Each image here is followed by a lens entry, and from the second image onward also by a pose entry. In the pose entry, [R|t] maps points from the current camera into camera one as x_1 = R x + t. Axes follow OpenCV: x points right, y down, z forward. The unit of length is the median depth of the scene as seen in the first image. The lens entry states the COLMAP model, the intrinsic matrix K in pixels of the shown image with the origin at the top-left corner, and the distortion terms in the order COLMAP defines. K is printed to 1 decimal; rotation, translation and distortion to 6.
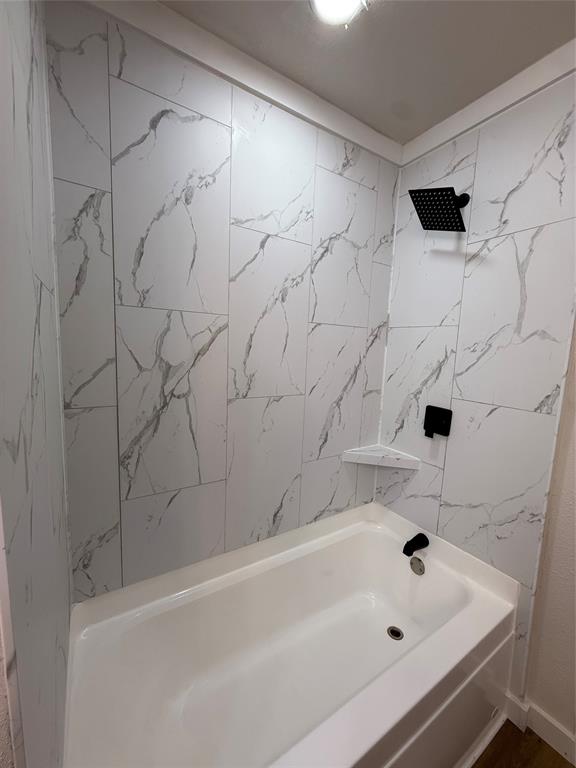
lens RADIAL K [[309.4, 0, 288.8], [0, 309.4, 383.1], [0, 0, 1]] dist [0.007113, 0.000357]
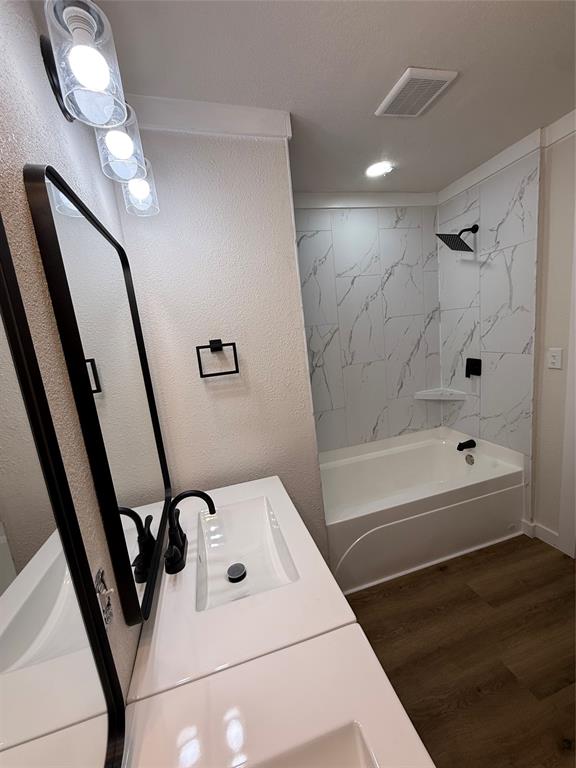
lens RADIAL K [[309.4, 0, 289.3], [0, 309.4, 384.8], [0, 0, 1]] dist [0.007113, 0.000357]
pose [[0.945174, -0.086141, -0.315003, 0.082049], [0.107309, 0.992945, 0.050453, 0.031462], [0.308434, -0.081490, 0.947749, -0.853130]]
